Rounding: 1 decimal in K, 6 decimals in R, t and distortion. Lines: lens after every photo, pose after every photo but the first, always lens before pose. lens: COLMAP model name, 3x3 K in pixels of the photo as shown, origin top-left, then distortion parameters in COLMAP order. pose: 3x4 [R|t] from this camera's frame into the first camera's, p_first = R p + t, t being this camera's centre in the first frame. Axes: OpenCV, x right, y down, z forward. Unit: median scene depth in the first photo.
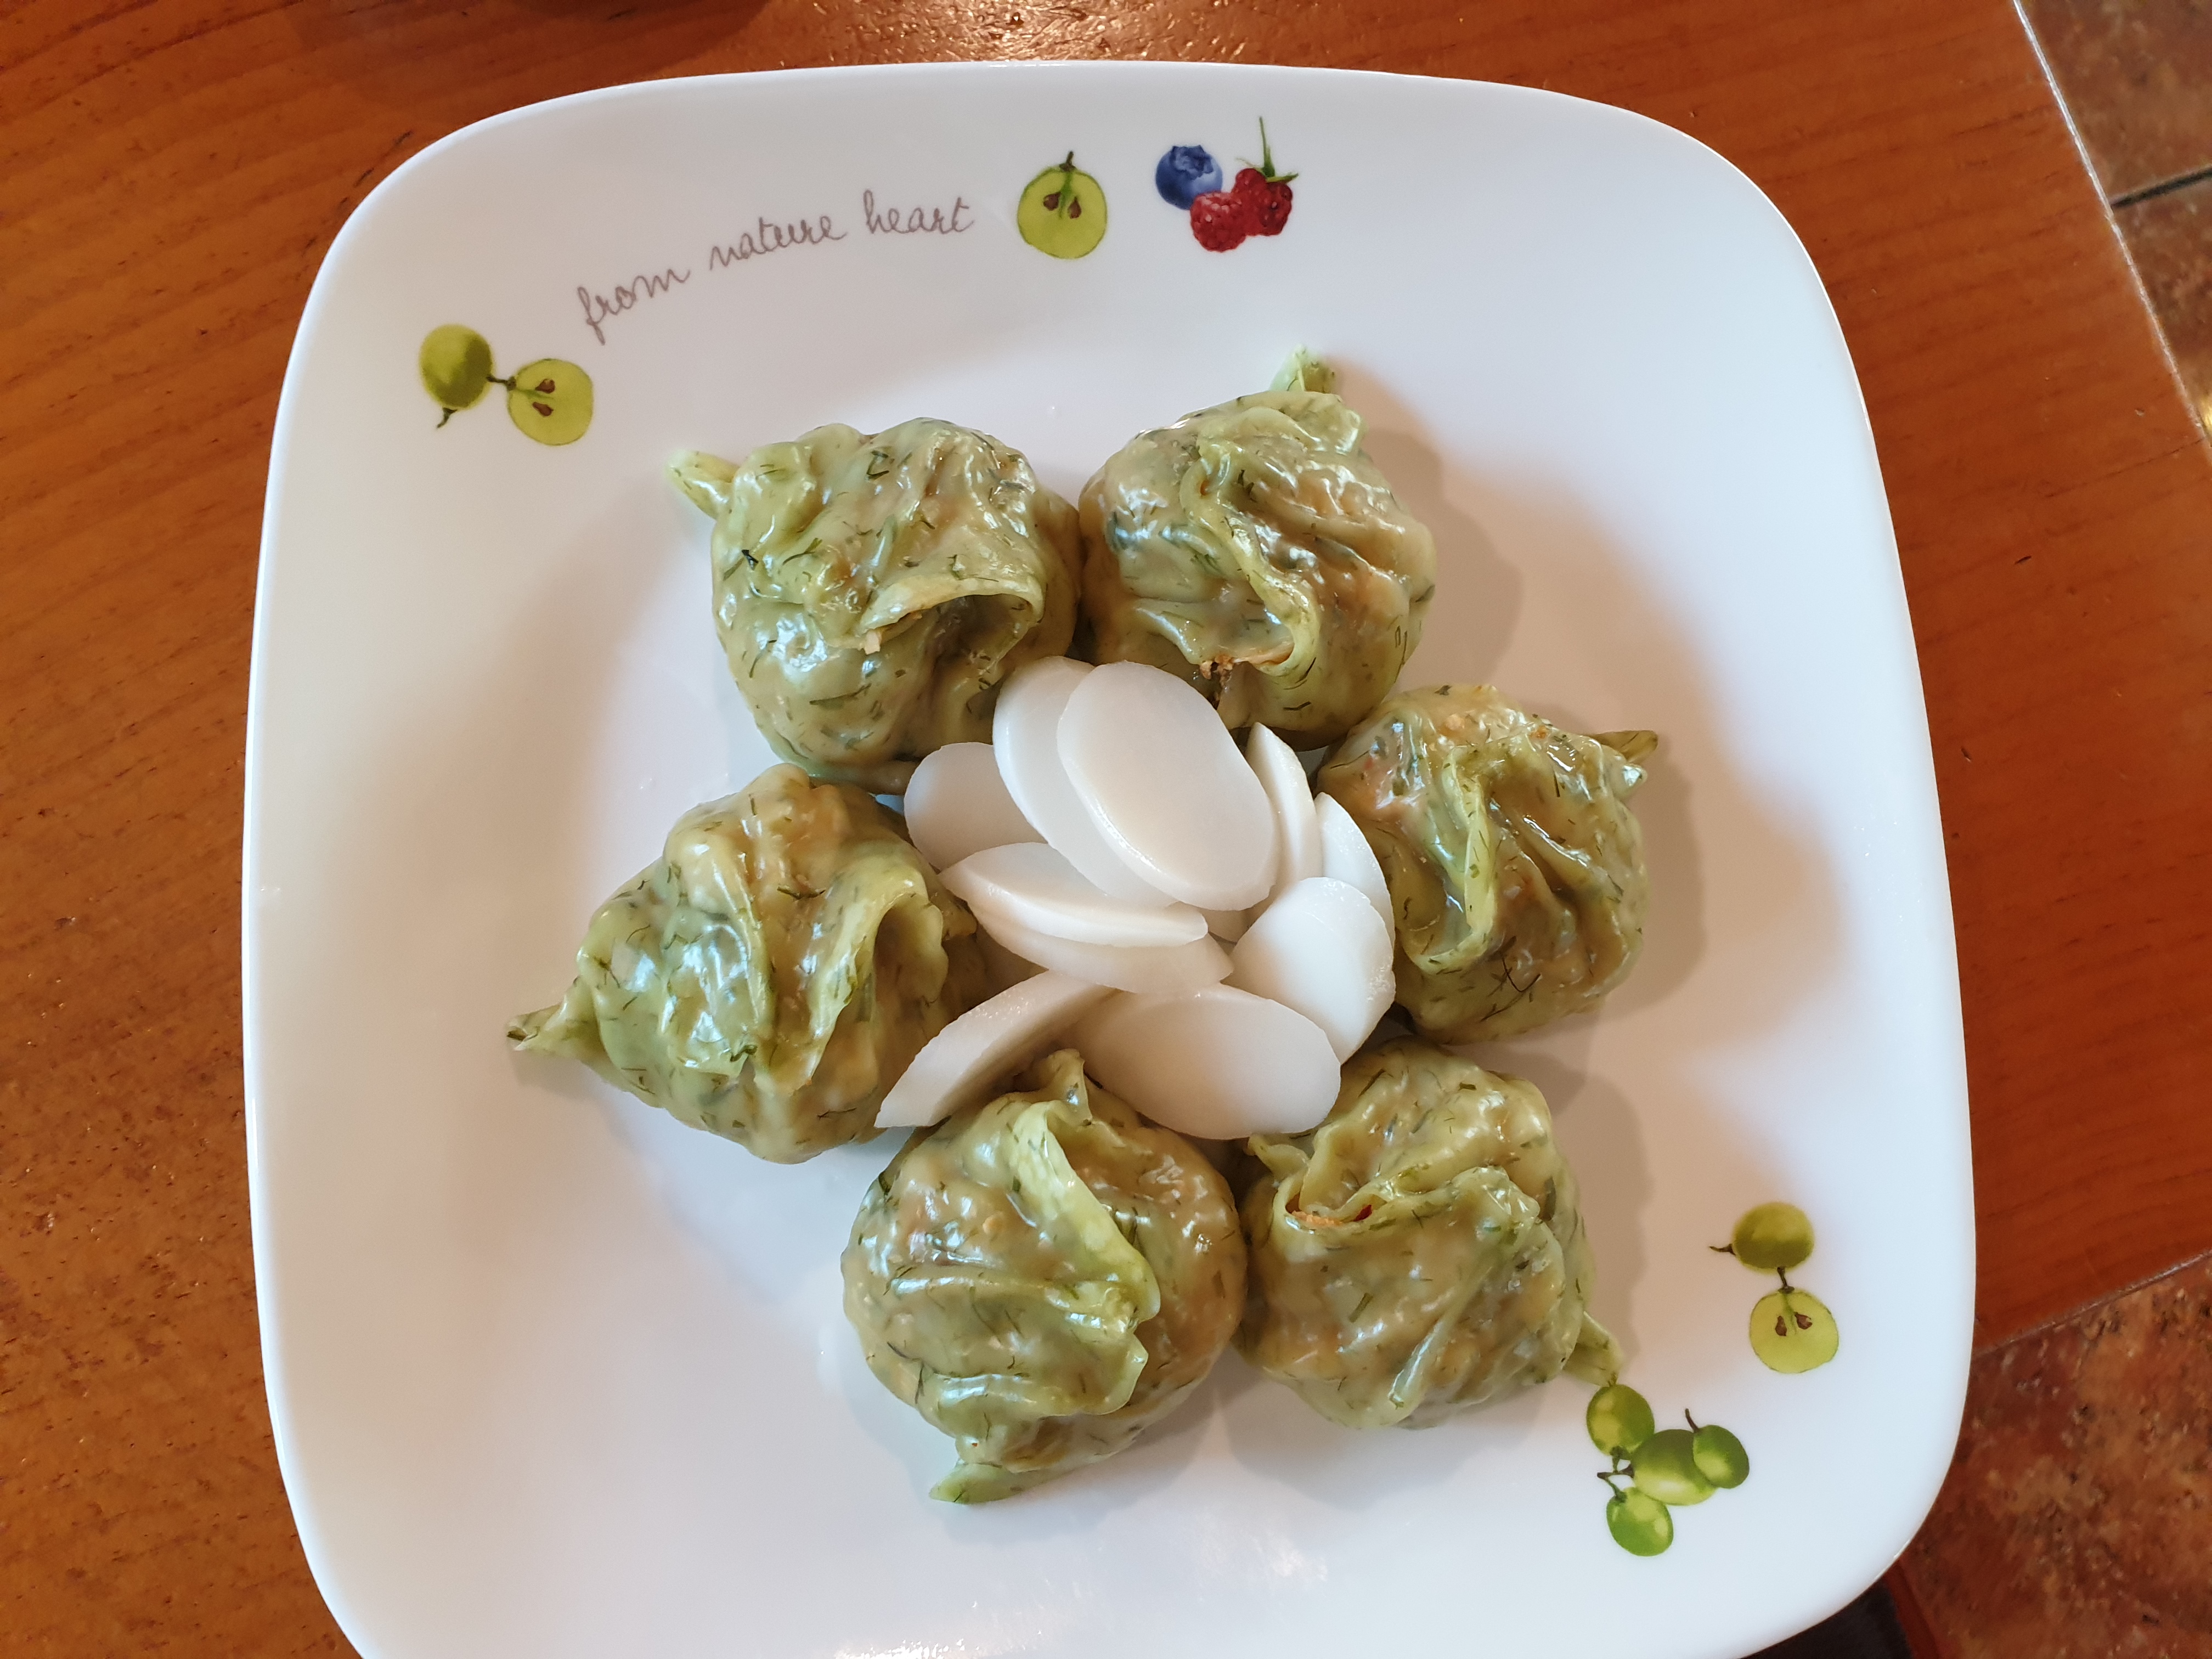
lens RADIAL K [[1720.9, 0, 1104.4], [0, 1720.9, 836.5], [0, 0, 1]] dist [-0.008275, -0.001202]
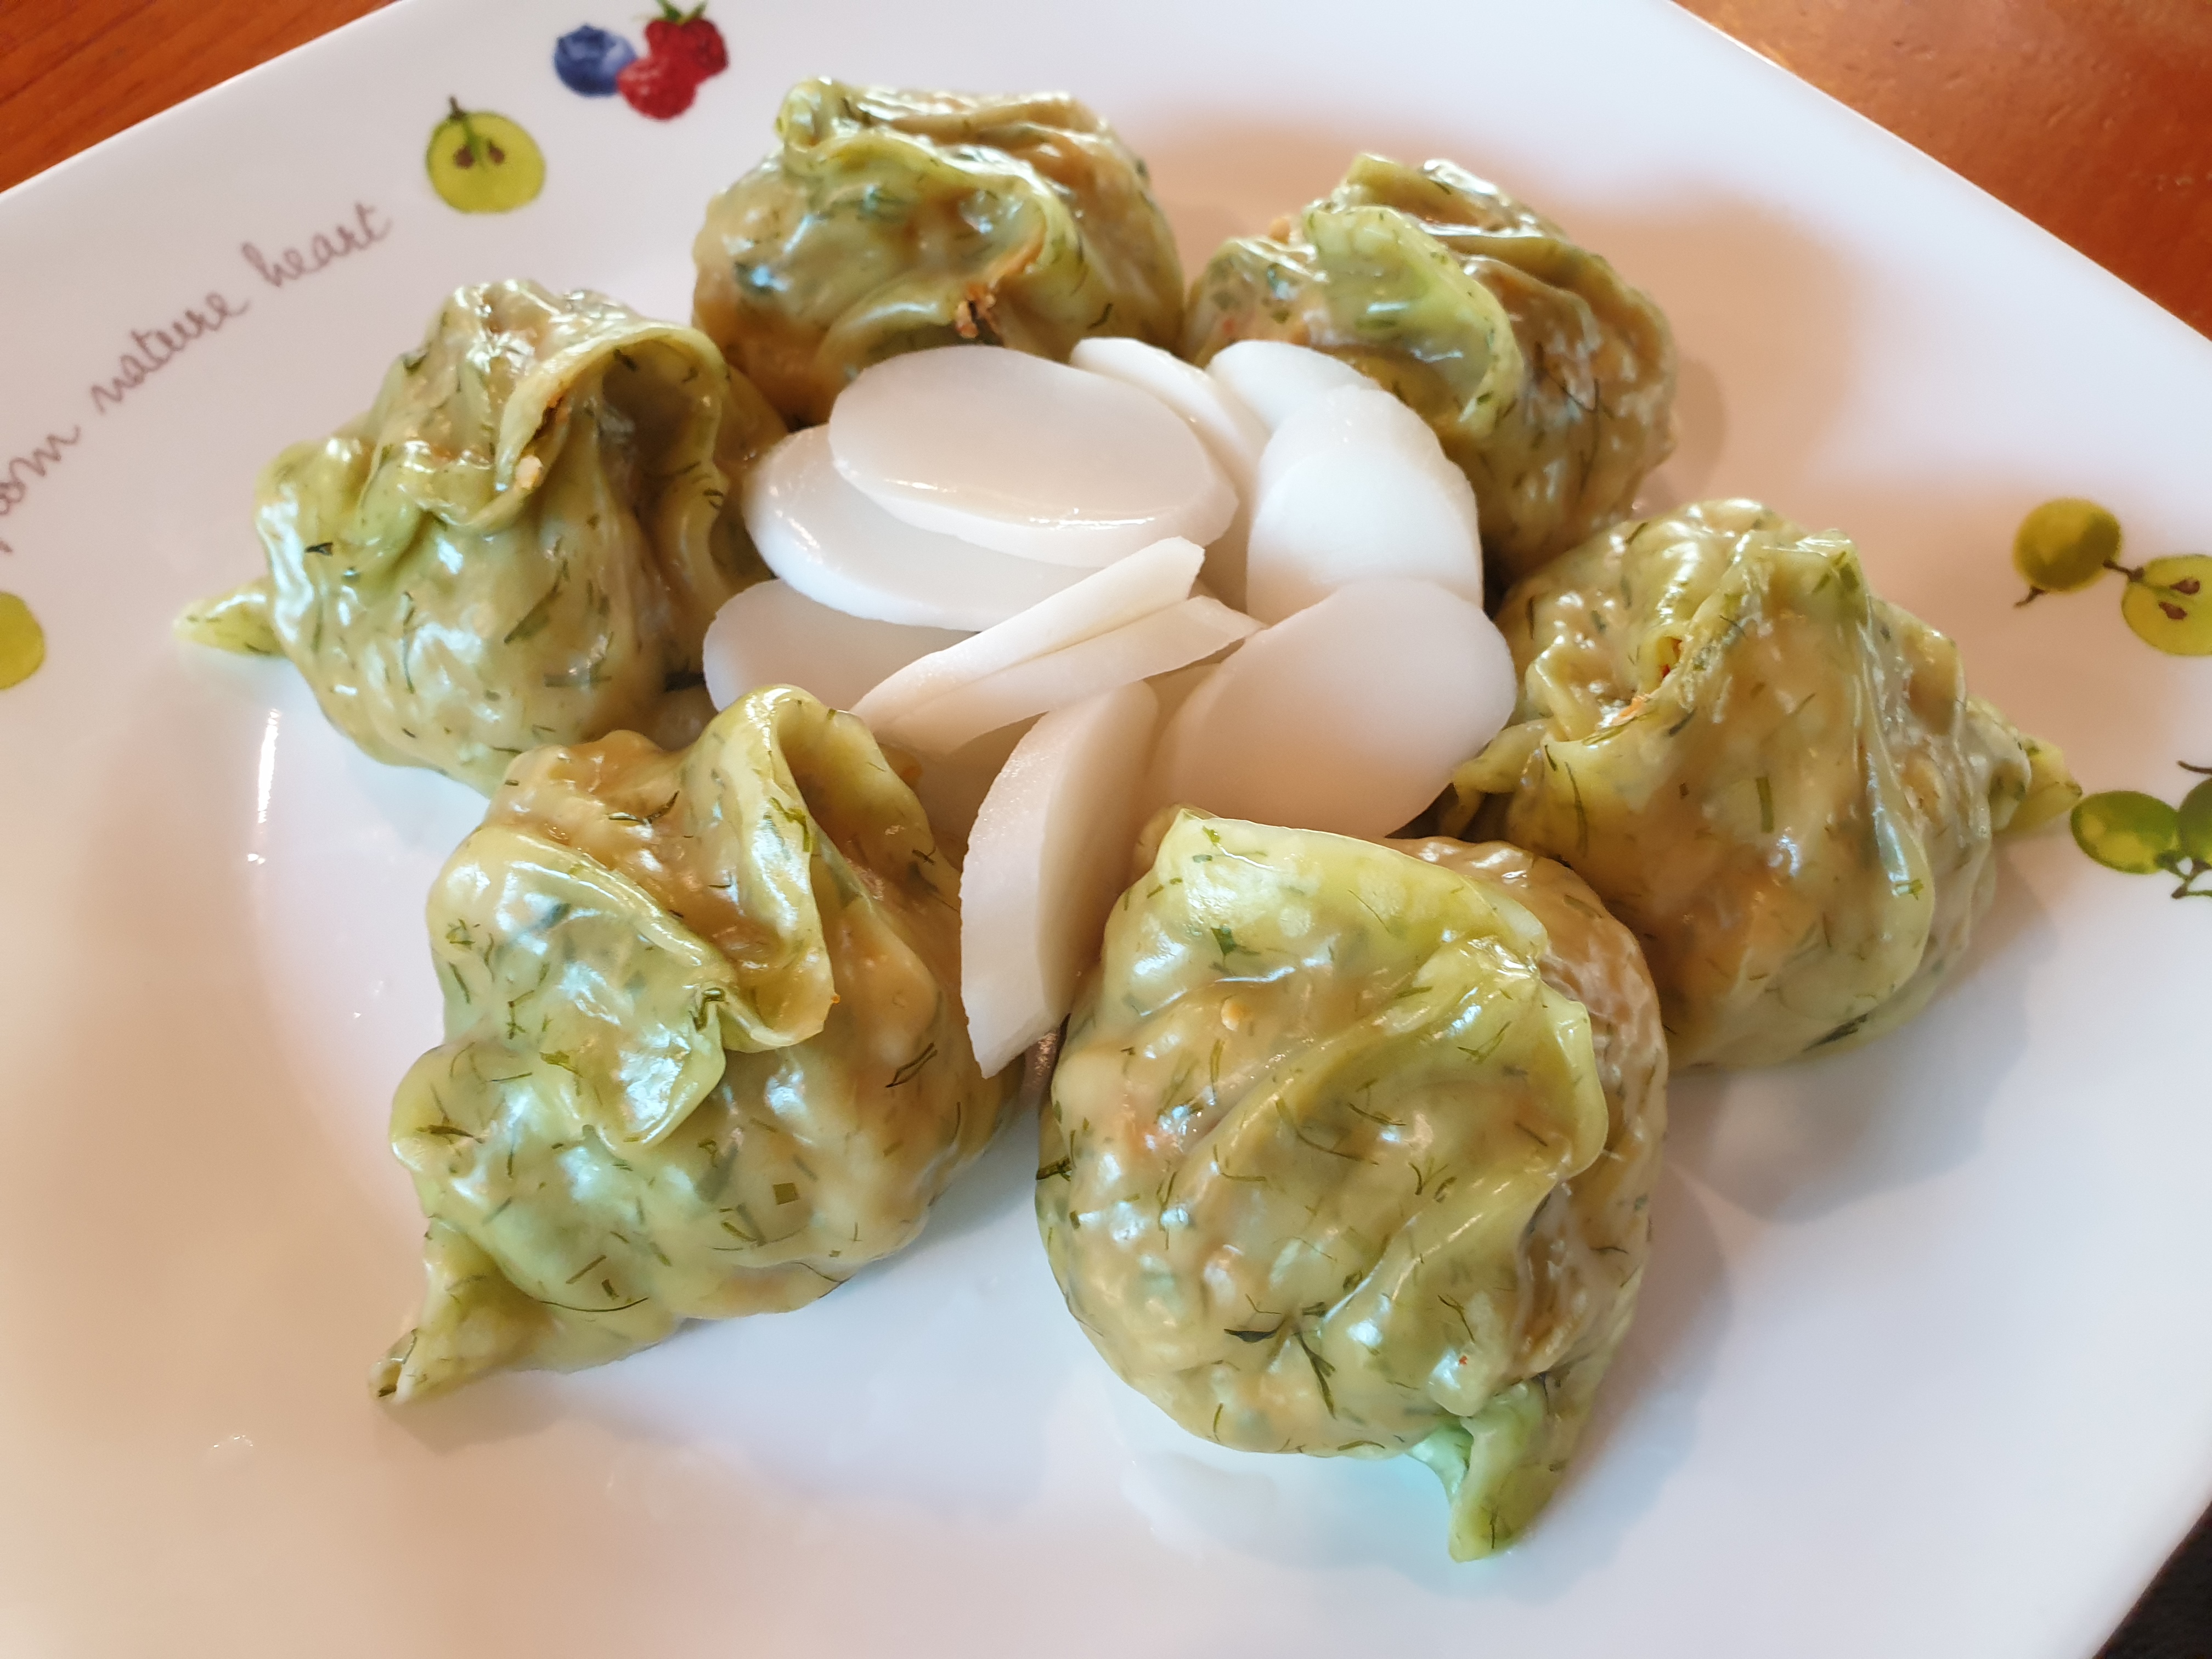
lens RADIAL K [[1720.9, 0, 1092.8], [0, 1720.9, 826.3], [0, 0, 1]] dist [-0.008275, -0.001202]
pose [[0.785232, -0.579595, 0.217899, -0.165511], [0.618719, 0.748324, -0.239163, 0.246990], [-0.024442, 0.322616, 0.946214, 0.368794]]
